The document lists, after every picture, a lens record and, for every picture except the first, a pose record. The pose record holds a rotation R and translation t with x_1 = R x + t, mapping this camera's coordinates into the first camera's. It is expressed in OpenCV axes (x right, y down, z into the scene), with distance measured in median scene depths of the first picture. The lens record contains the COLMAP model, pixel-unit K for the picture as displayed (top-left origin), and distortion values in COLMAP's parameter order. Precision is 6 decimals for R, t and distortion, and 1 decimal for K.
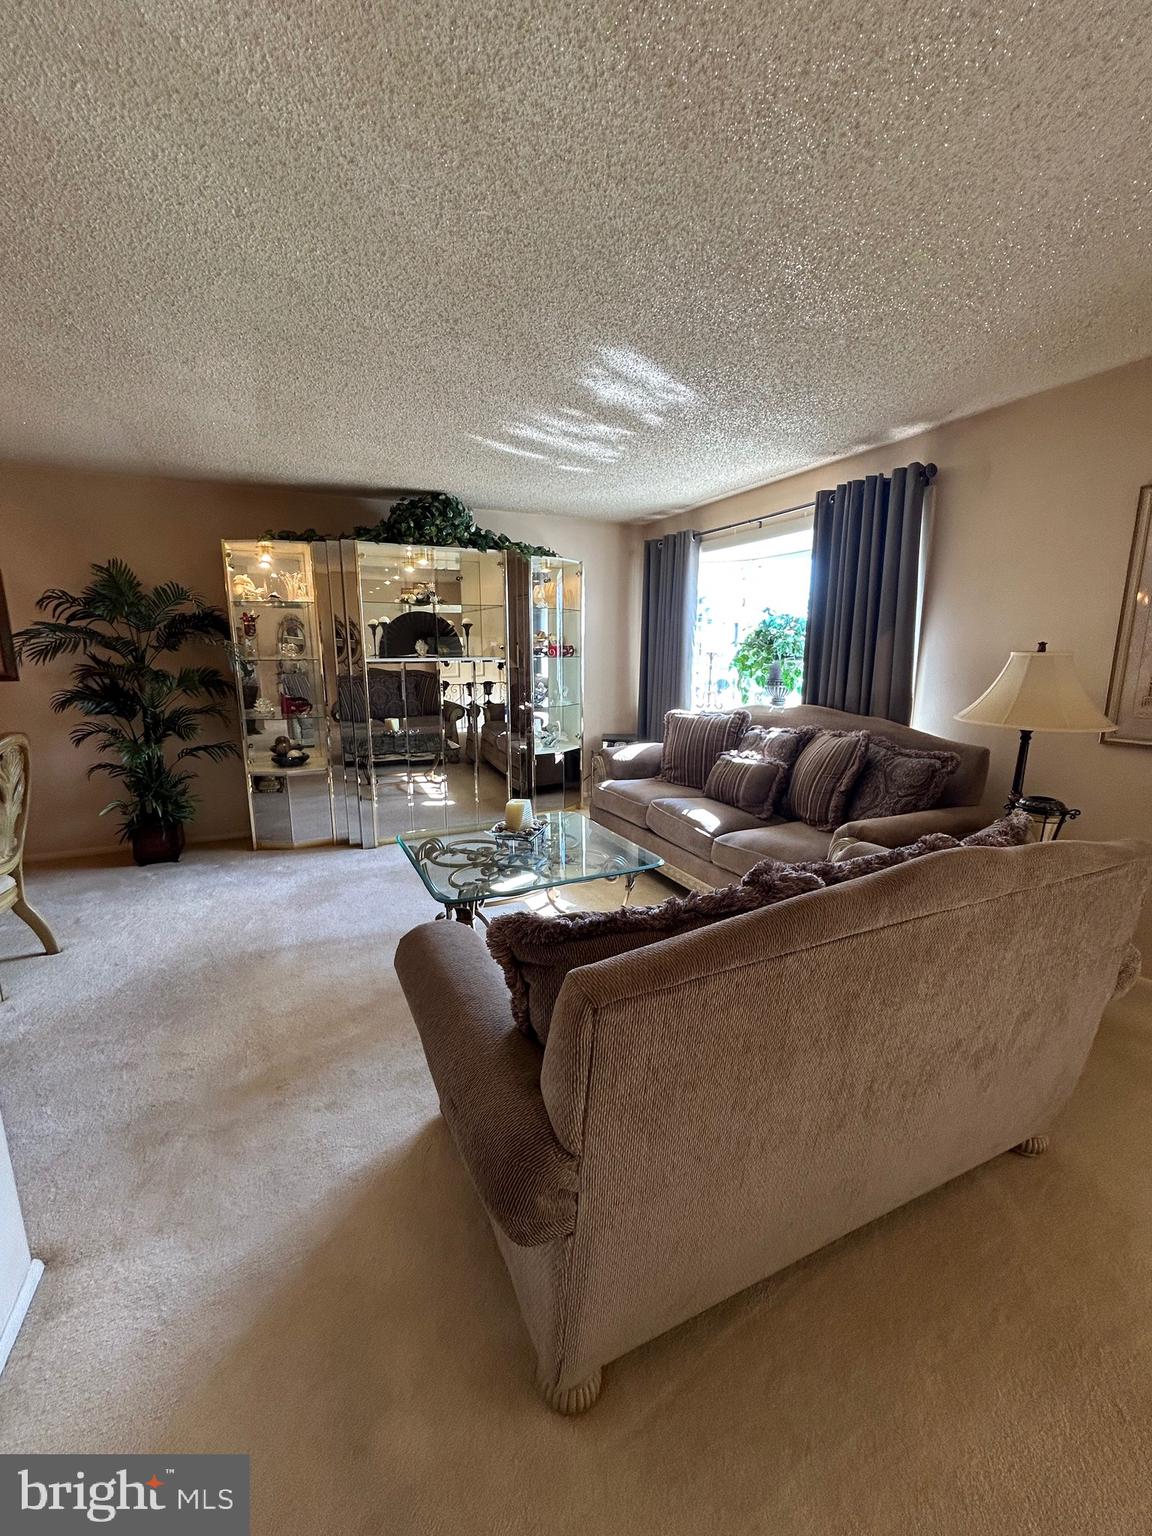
lens RADIAL K [[621.8, 0, 569.7], [0, 621.8, 770.0], [0, 0, 1]] dist [-0.008282, 0.001109]
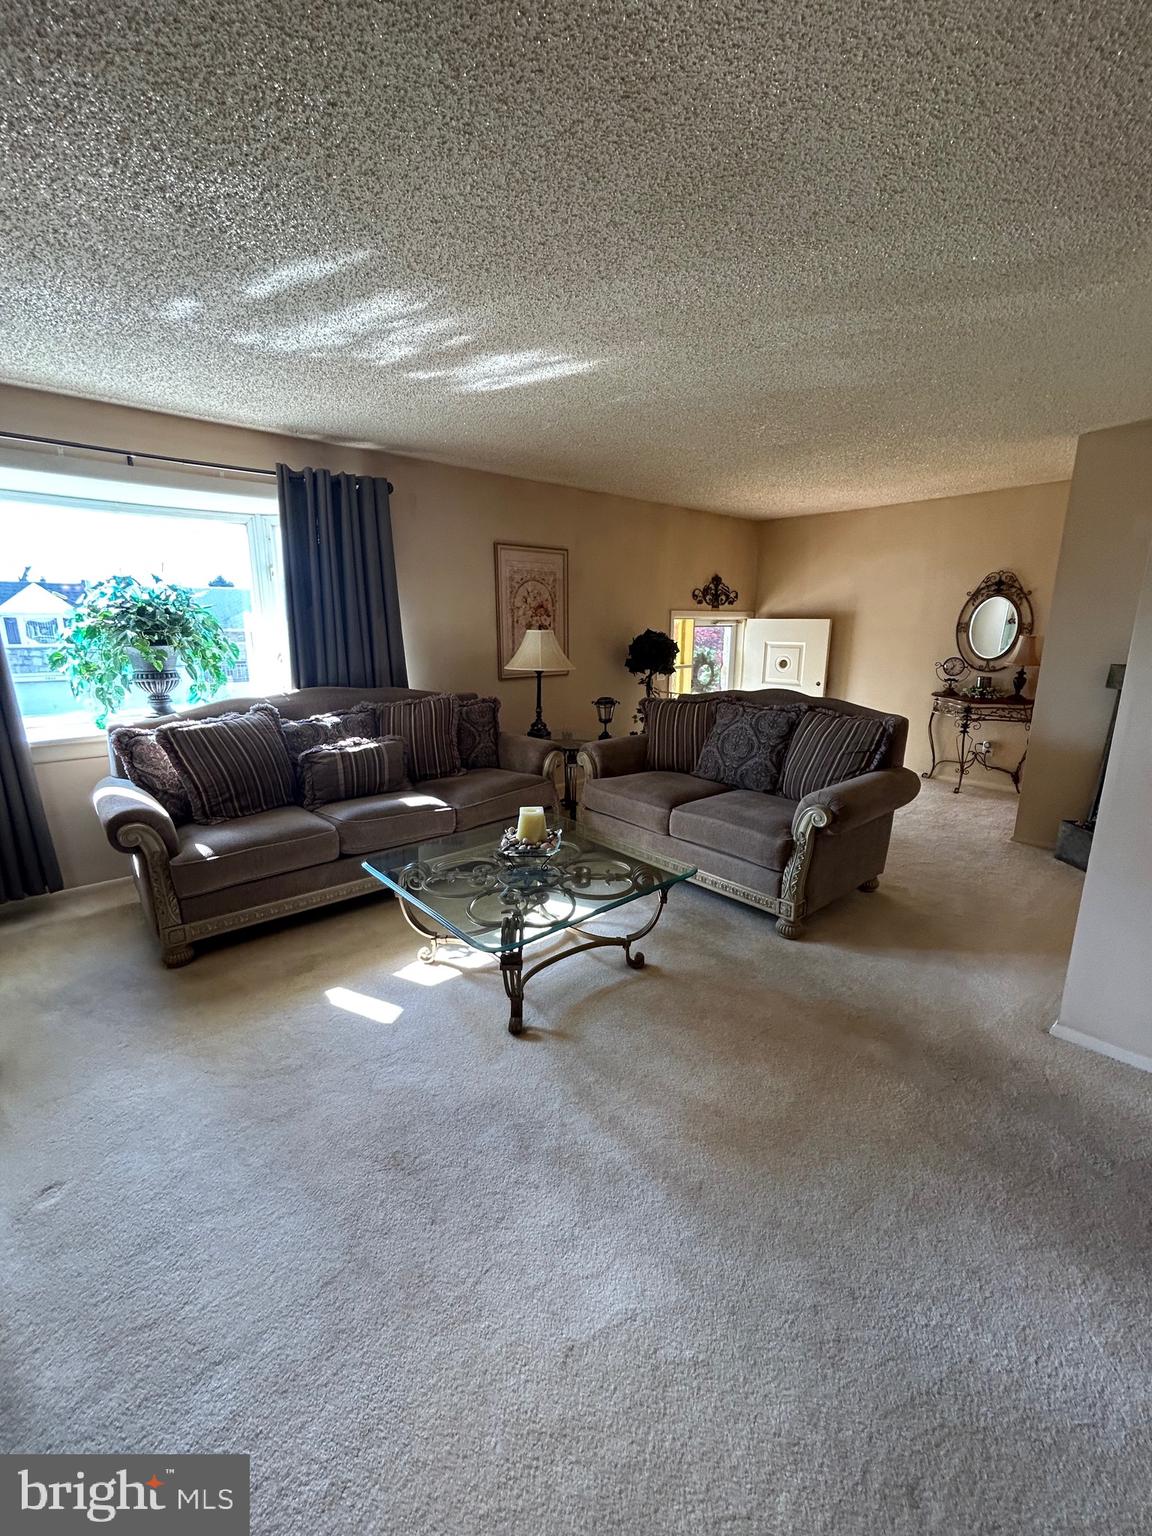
lens RADIAL K [[621.8, 0, 568.1], [0, 621.8, 768.1], [0, 0, 1]] dist [-0.008282, 0.001109]
pose [[-0.293063, -0.220862, 0.930233, -0.825237], [0.192034, 0.939528, 0.283568, -0.226000], [-0.936609, 0.261740, -0.232928, 1.076958]]
